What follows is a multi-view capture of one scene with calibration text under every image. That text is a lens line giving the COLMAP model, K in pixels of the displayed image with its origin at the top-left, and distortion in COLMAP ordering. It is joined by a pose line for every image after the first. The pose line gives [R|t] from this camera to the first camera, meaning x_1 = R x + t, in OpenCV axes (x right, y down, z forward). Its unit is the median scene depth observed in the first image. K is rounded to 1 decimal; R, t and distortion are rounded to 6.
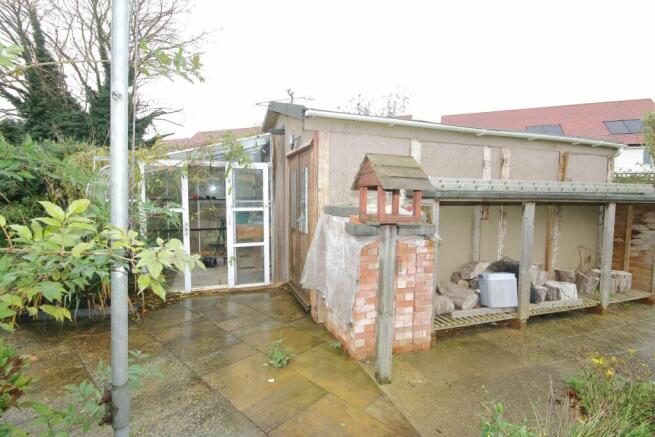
lens RADIAL K [[309.9, 0, 327.5], [0, 309.9, 218.5], [0, 0, 1]] dist [0.000070, -0.000021]
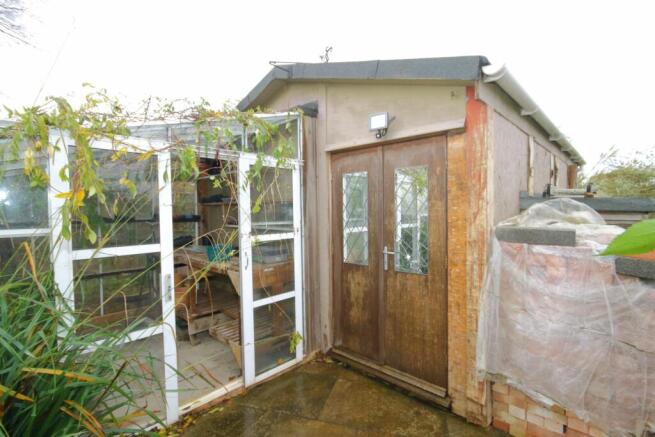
lens RADIAL K [[309.9, 0, 327.5], [0, 309.9, 218.5], [0, 0, 1]] dist [0.000070, -0.000021]
pose [[0.900455, -0.027850, 0.434056, -0.407879], [0.048707, 0.998127, -0.037002, -0.038148], [-0.432213, 0.054460, 0.900126, 0.429748]]
